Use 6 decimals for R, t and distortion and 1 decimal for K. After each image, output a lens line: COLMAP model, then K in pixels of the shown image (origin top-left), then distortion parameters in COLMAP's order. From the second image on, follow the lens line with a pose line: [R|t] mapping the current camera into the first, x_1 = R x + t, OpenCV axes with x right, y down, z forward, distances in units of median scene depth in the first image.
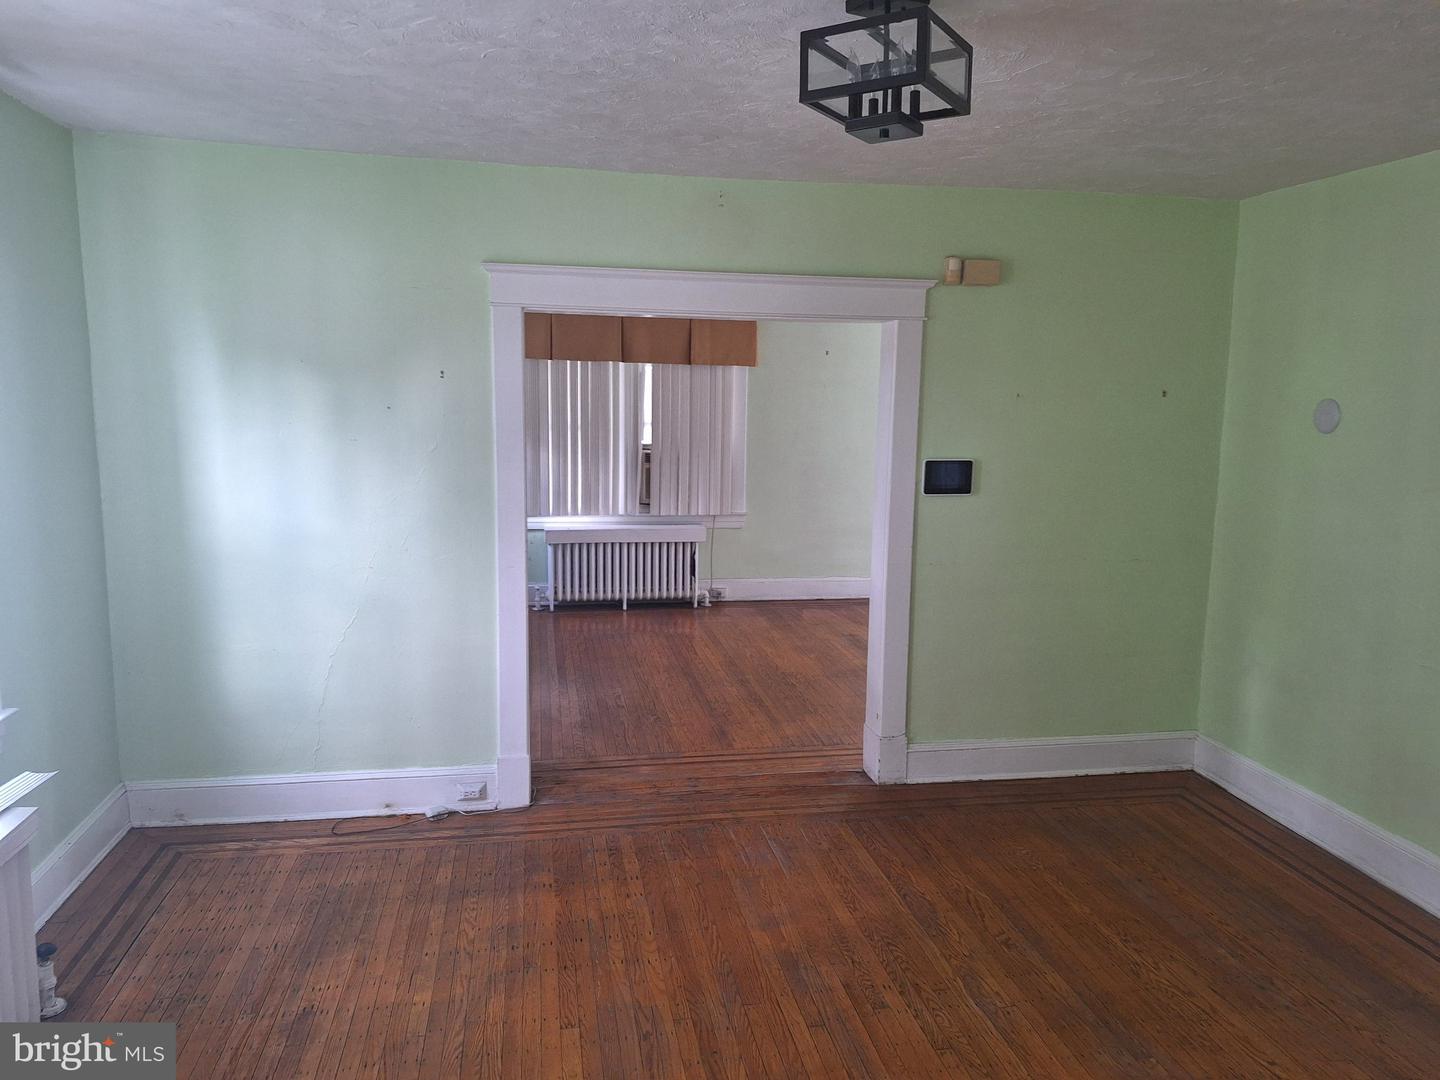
lens RADIAL K [[1015.6, 0, 715.1], [0, 1015.6, 537.3], [0, 0, 1]] dist [0.056520, -0.009955]
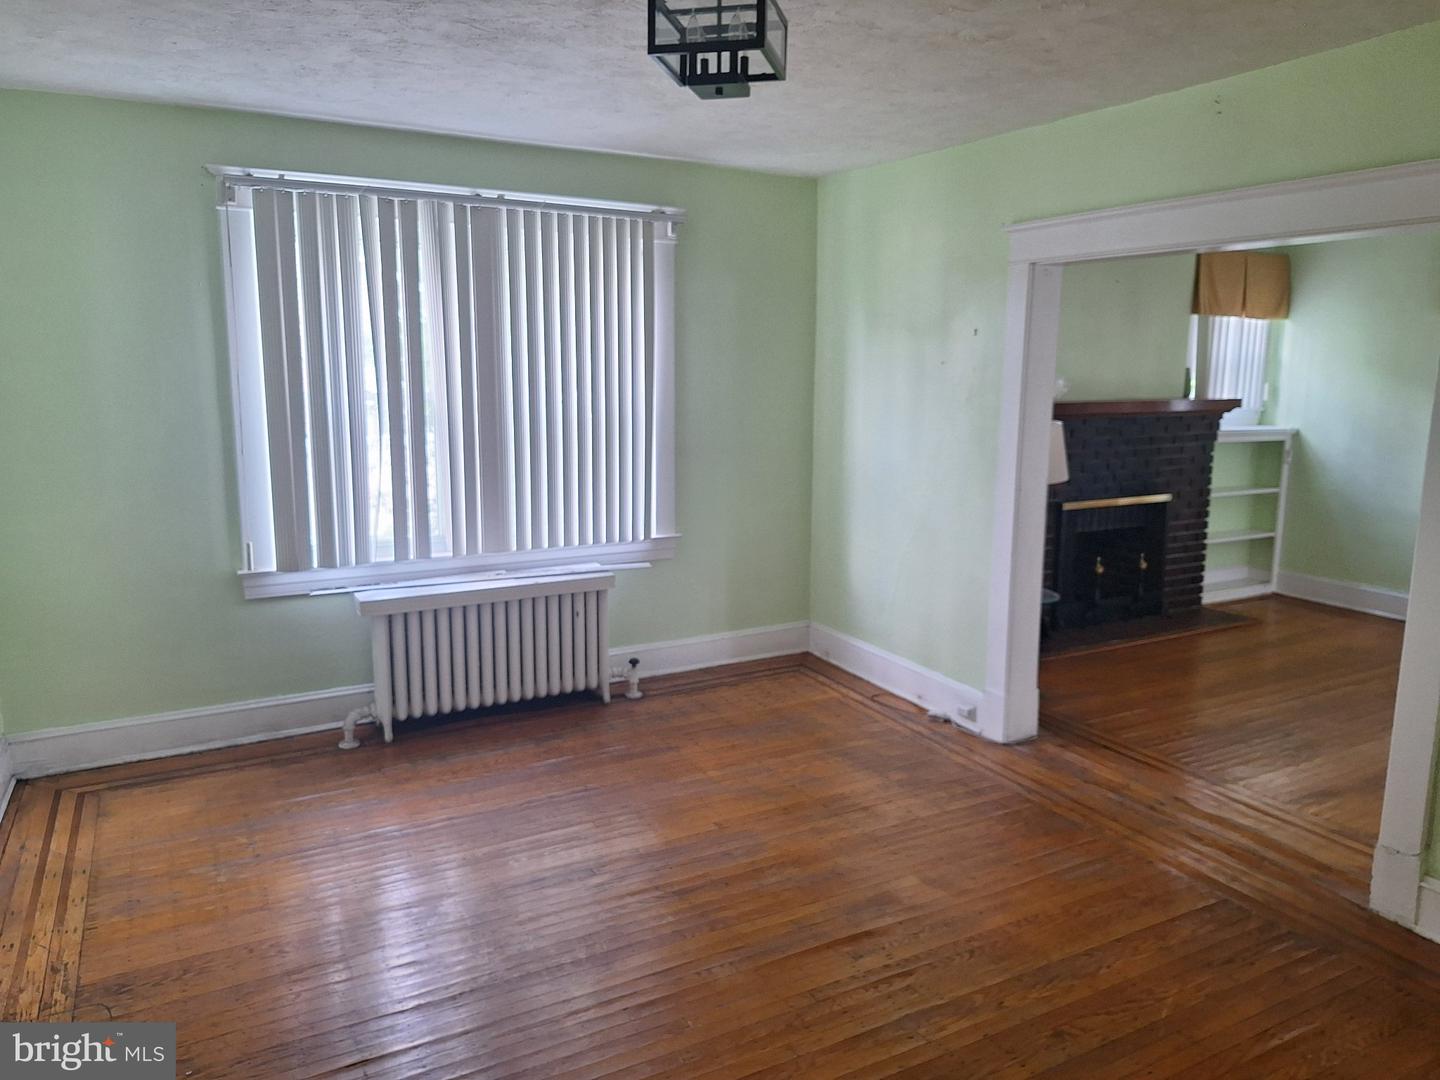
lens RADIAL K [[1015.6, 0, 727.7], [0, 1015.6, 536.0], [0, 0, 1]] dist [0.056520, -0.009955]
pose [[0.321091, 0.147724, -0.935456, 0.726266], [-0.149481, 0.983283, 0.103967, -0.014442], [0.935177, 0.106450, 0.337806, 0.383921]]
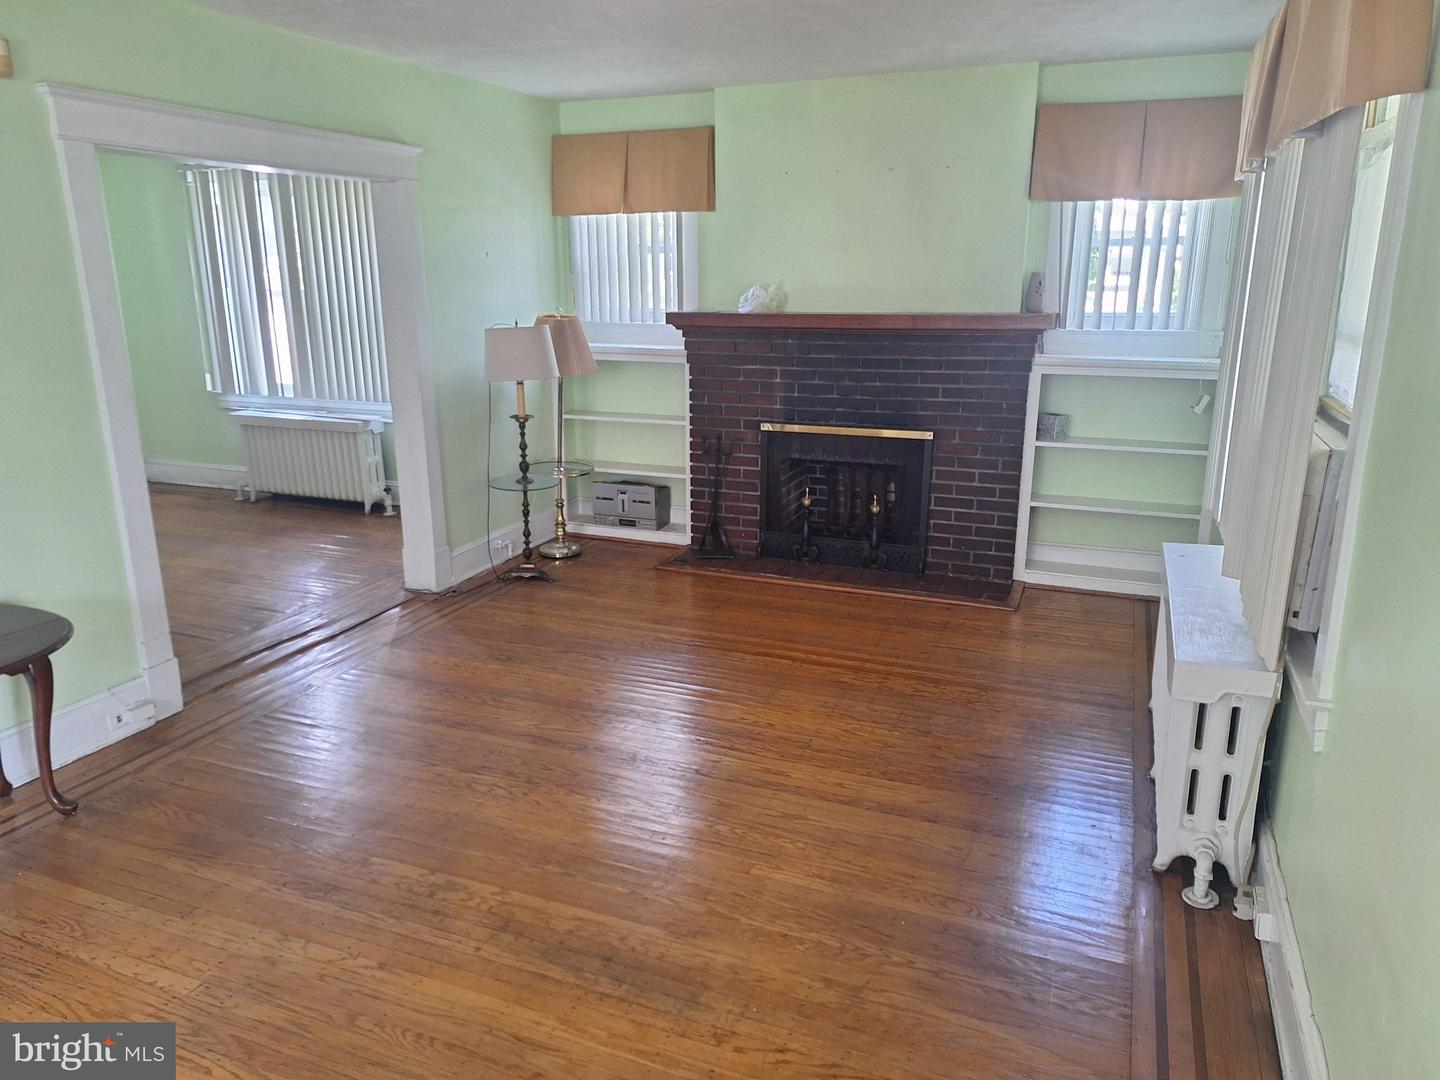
lens RADIAL K [[1015.6, 0, 729.2], [0, 1015.6, 542.0], [0, 0, 1]] dist [0.056520, -0.009955]
pose [[-0.534846, 0.200001, -0.820938, 0.677847], [-0.138536, 0.937677, 0.318699, -0.250477], [0.833515, 0.284184, -0.473806, 1.936109]]
